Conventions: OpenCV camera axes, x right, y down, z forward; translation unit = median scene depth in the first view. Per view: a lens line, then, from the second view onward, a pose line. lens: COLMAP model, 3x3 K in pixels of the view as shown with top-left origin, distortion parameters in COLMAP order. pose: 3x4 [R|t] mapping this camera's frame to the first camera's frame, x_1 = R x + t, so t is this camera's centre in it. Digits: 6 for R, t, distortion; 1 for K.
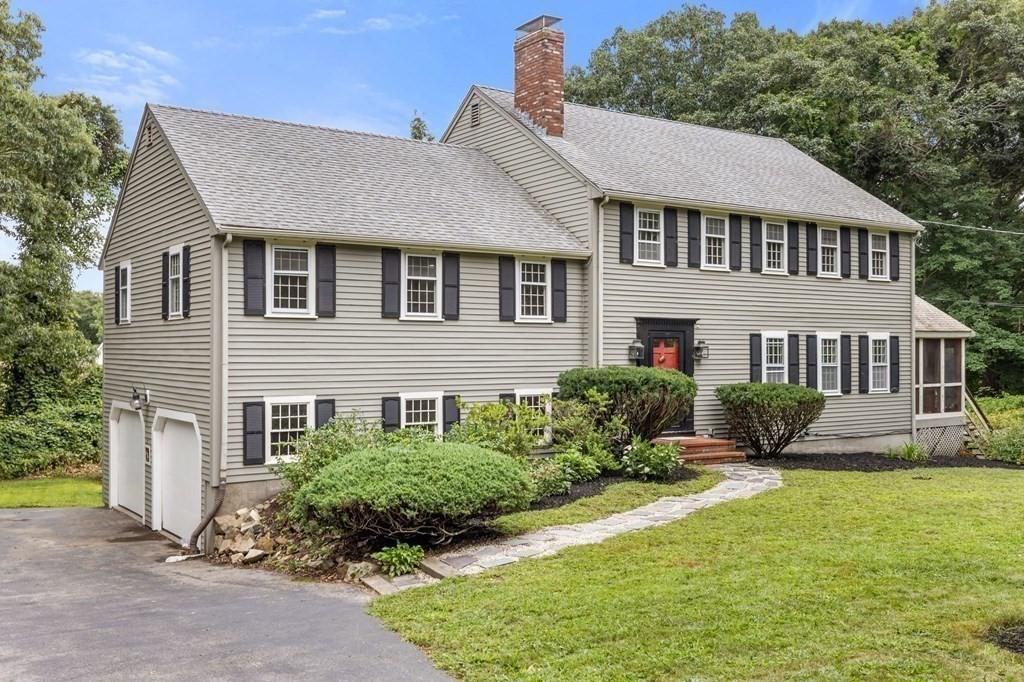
lens RADIAL K [[988.5, 0, 509.9], [0, 988.5, 338.4], [0, 0, 1]] dist [0.029682, 0.000000]
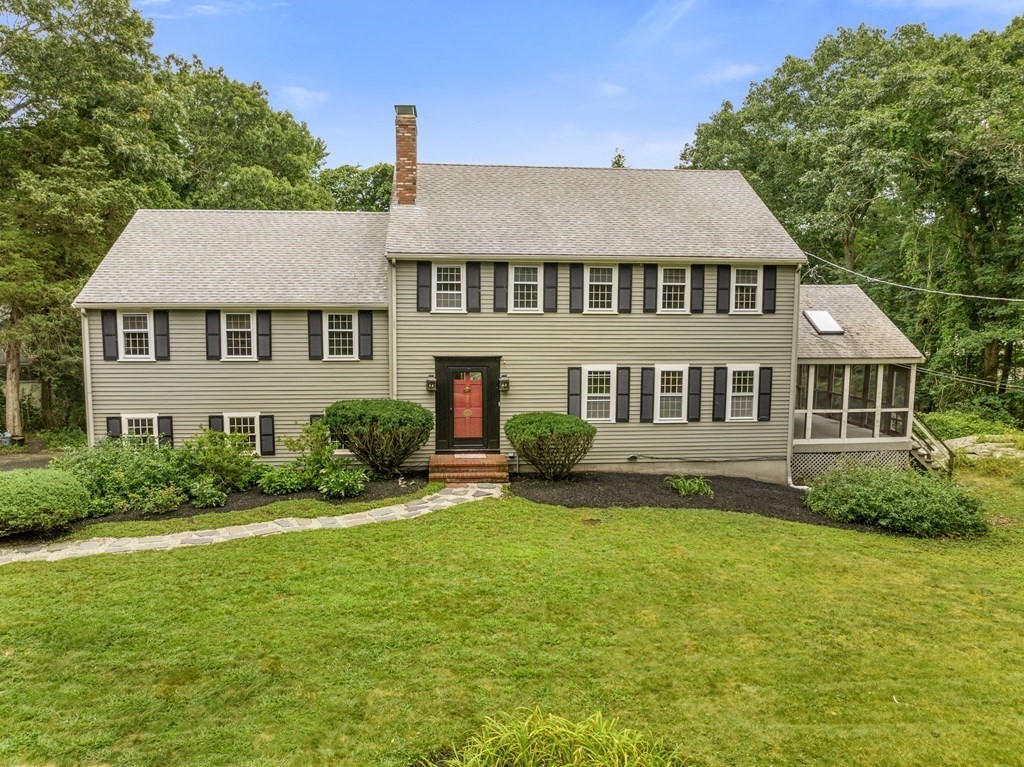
lens RADIAL K [[724.7, 0, 501.5], [0, 724.7, 391.2], [0, 0, 1]] dist [-0.010346, -0.027942]
pose [[0.877023, 0.052895, -0.477528, 0.614704], [0.002496, 0.993406, 0.114621, -0.078318], [0.480442, -0.101718, 0.871108, 0.251563]]
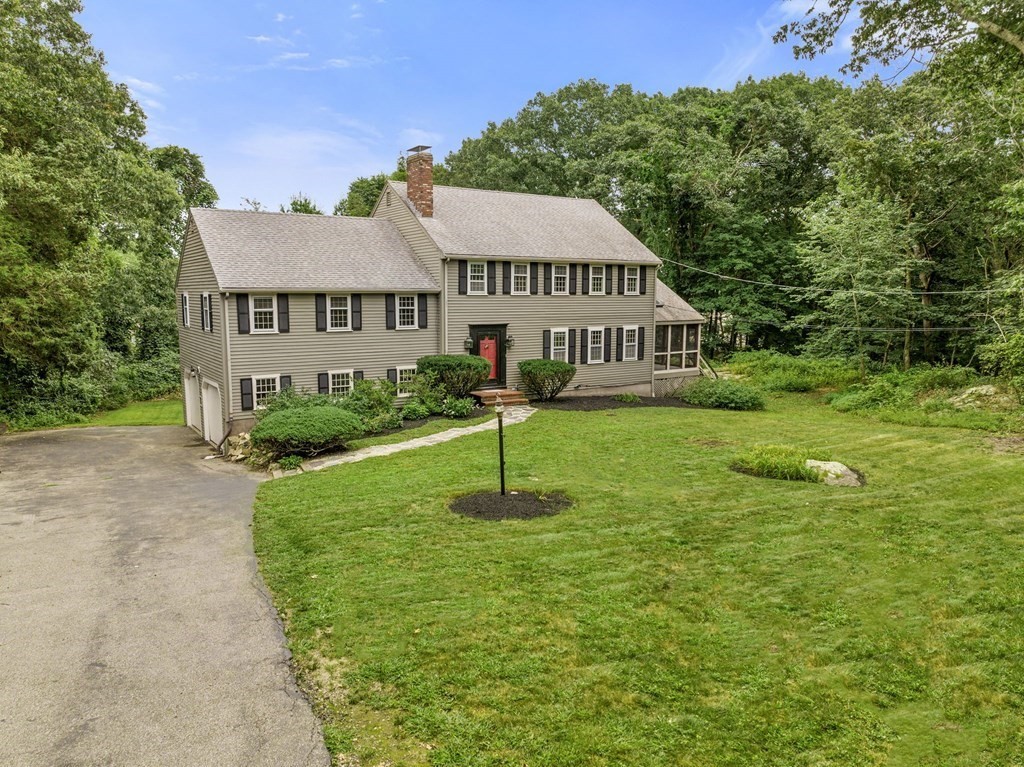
lens RADIAL K [[724.7, 0, 510.5], [0, 724.7, 389.1], [0, 0, 1]] dist [-0.010346, -0.027942]
pose [[0.999946, 0.002848, -0.009990, 0.211269], [-0.001372, 0.989464, 0.144776, -0.093351], [0.010297, -0.144754, 0.989414, -0.307402]]
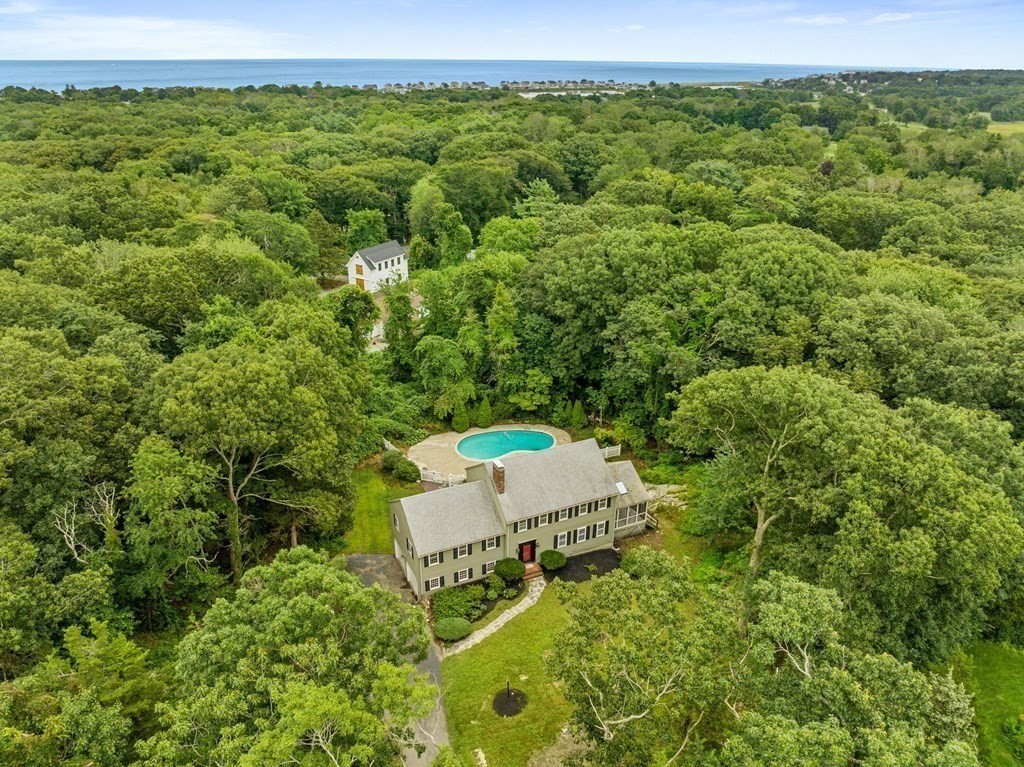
lens RADIAL K [[724.7, 0, 516.5], [0, 724.7, 382.8], [0, 0, 1]] dist [-0.010346, -0.027942]
pose [[0.986260, 0.067387, -0.150829, 0.513973], [0.003457, 0.904401, 0.426669, -1.849448], [0.165161, -0.421328, 0.891742, -1.352401]]
